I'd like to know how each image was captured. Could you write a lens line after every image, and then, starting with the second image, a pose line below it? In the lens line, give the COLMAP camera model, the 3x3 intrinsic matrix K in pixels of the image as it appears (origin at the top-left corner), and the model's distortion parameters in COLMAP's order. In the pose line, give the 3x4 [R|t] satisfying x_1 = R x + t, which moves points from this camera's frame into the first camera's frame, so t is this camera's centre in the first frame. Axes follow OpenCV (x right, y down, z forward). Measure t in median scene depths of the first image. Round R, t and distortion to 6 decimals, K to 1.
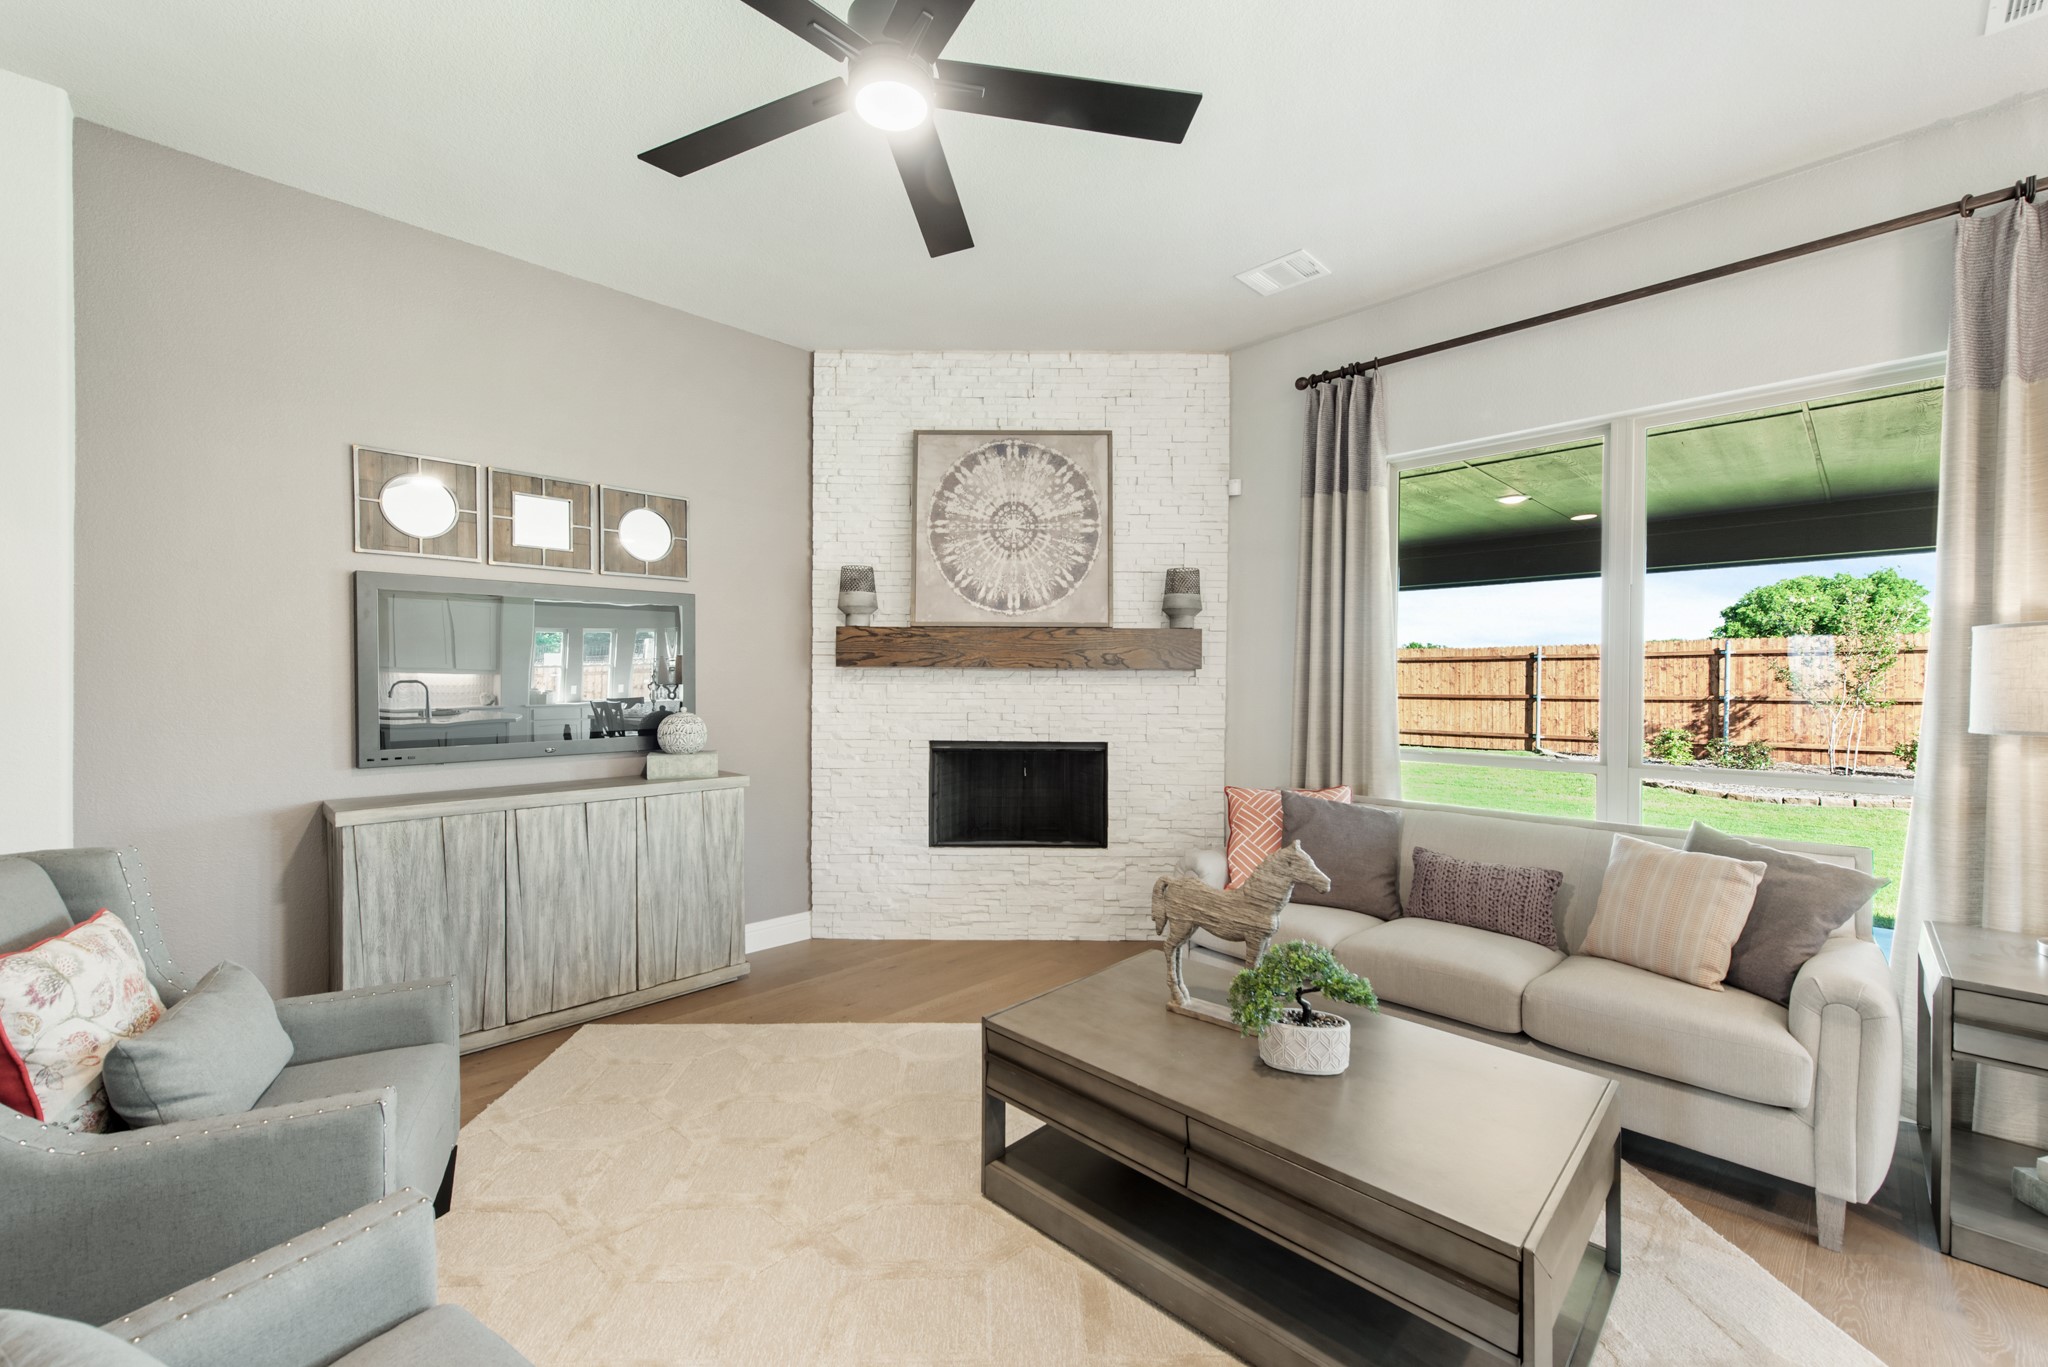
lens RADIAL K [[831.7, 0, 1038.9], [0, 831.7, 688.1], [0, 0, 1]] dist [0.013274, -0.002356]
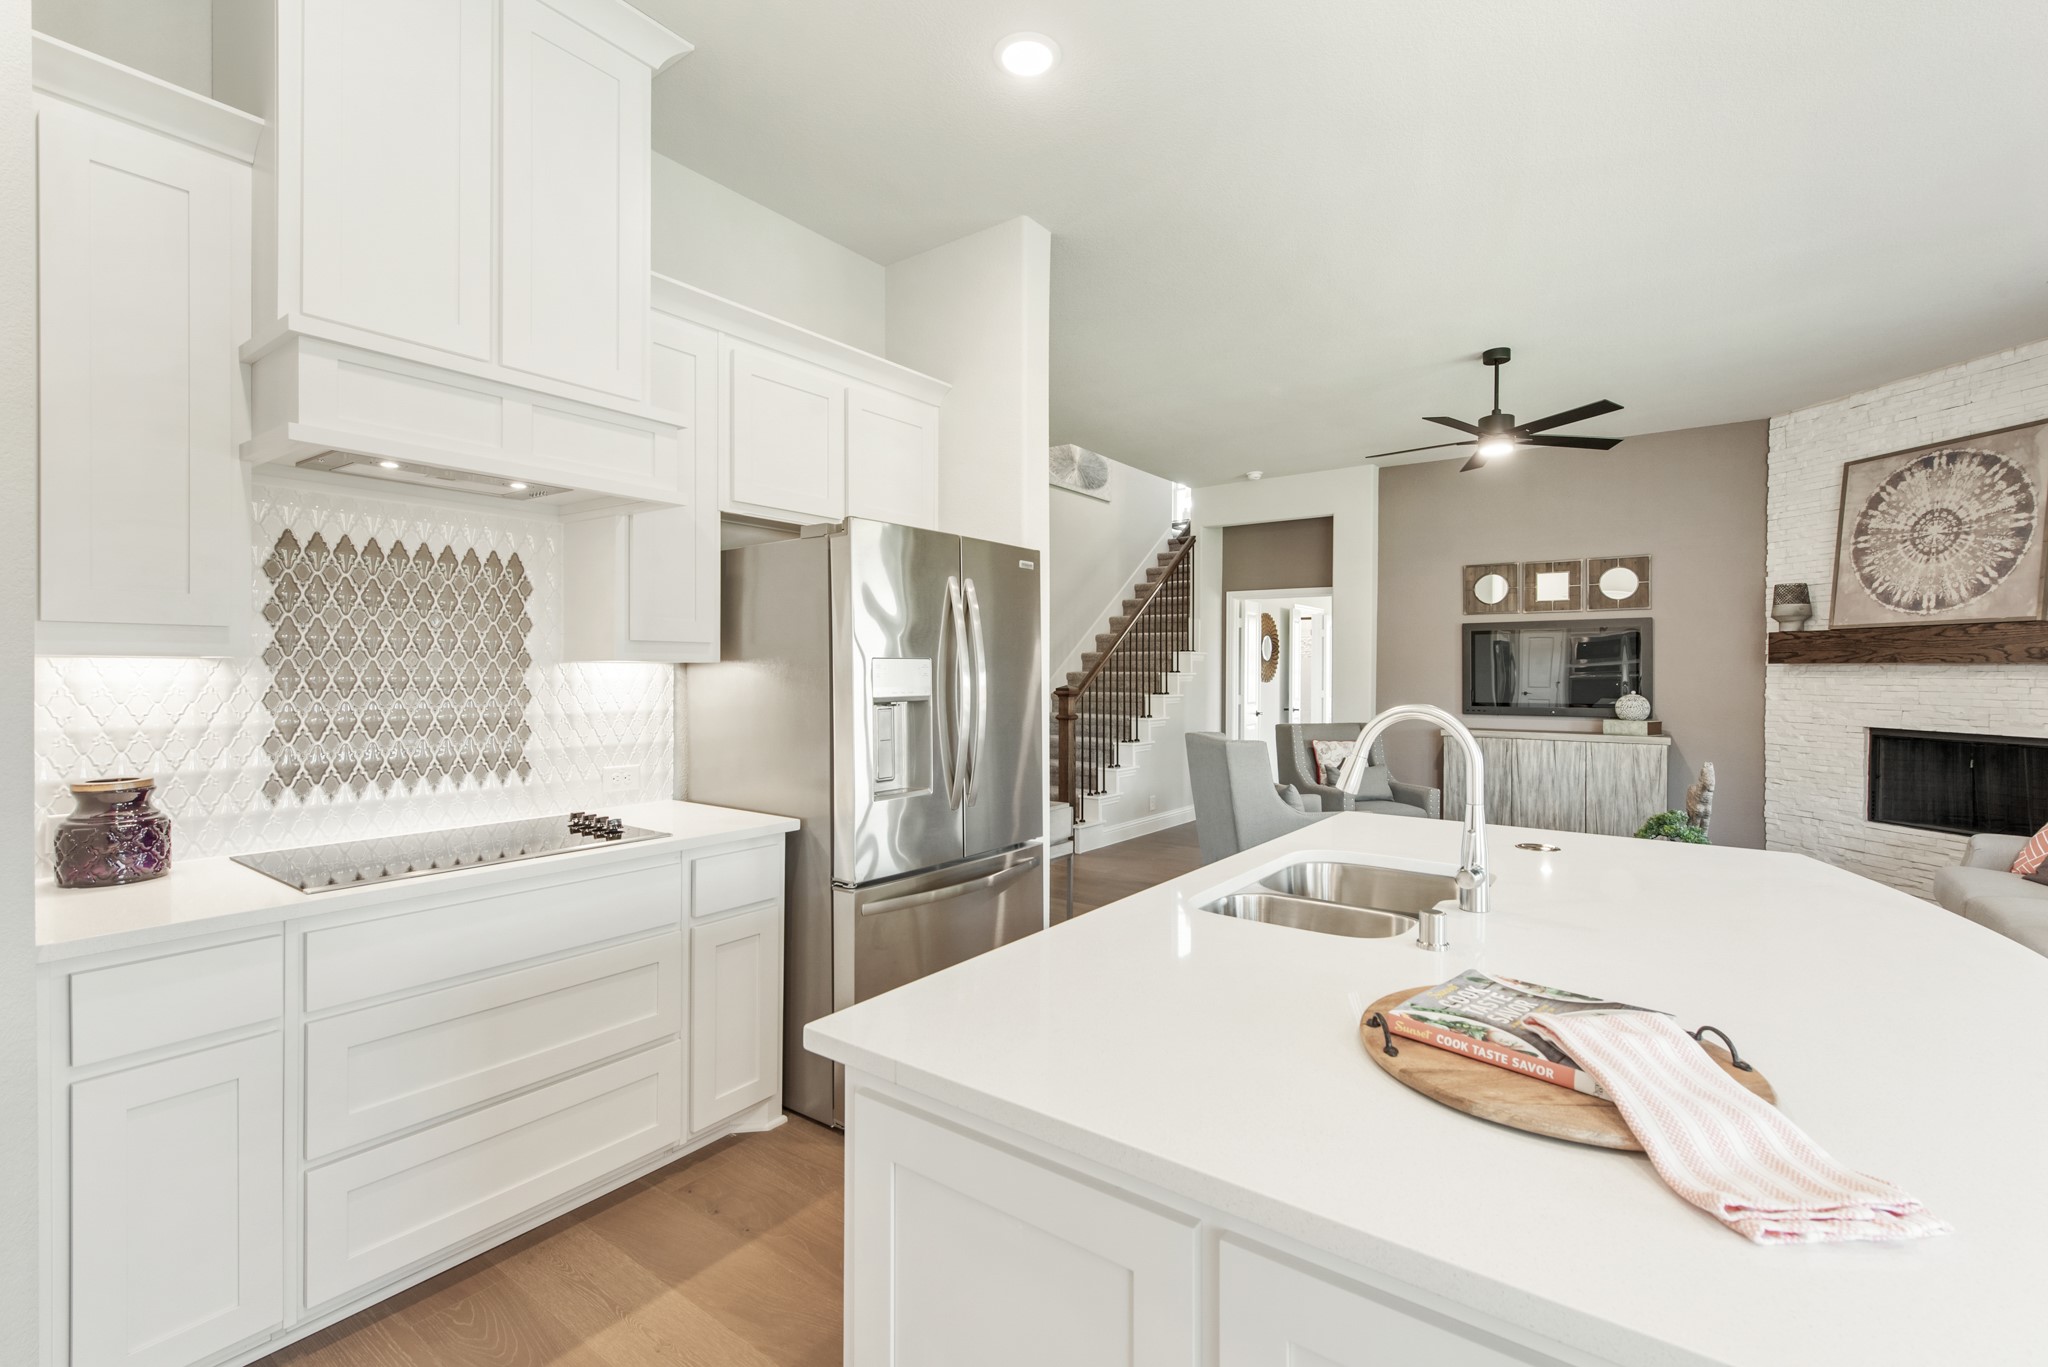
lens RADIAL K [[904.2, 0, 1022.8], [0, 904.2, 672.2], [0, 0, 1]] dist [0.009711, -0.002526]
pose [[0.145077, -0.001566, -0.989419, 0.972293], [-0.014275, 0.999891, -0.003676, 0.009021], [0.989317, 0.014658, 0.145039, -0.343404]]
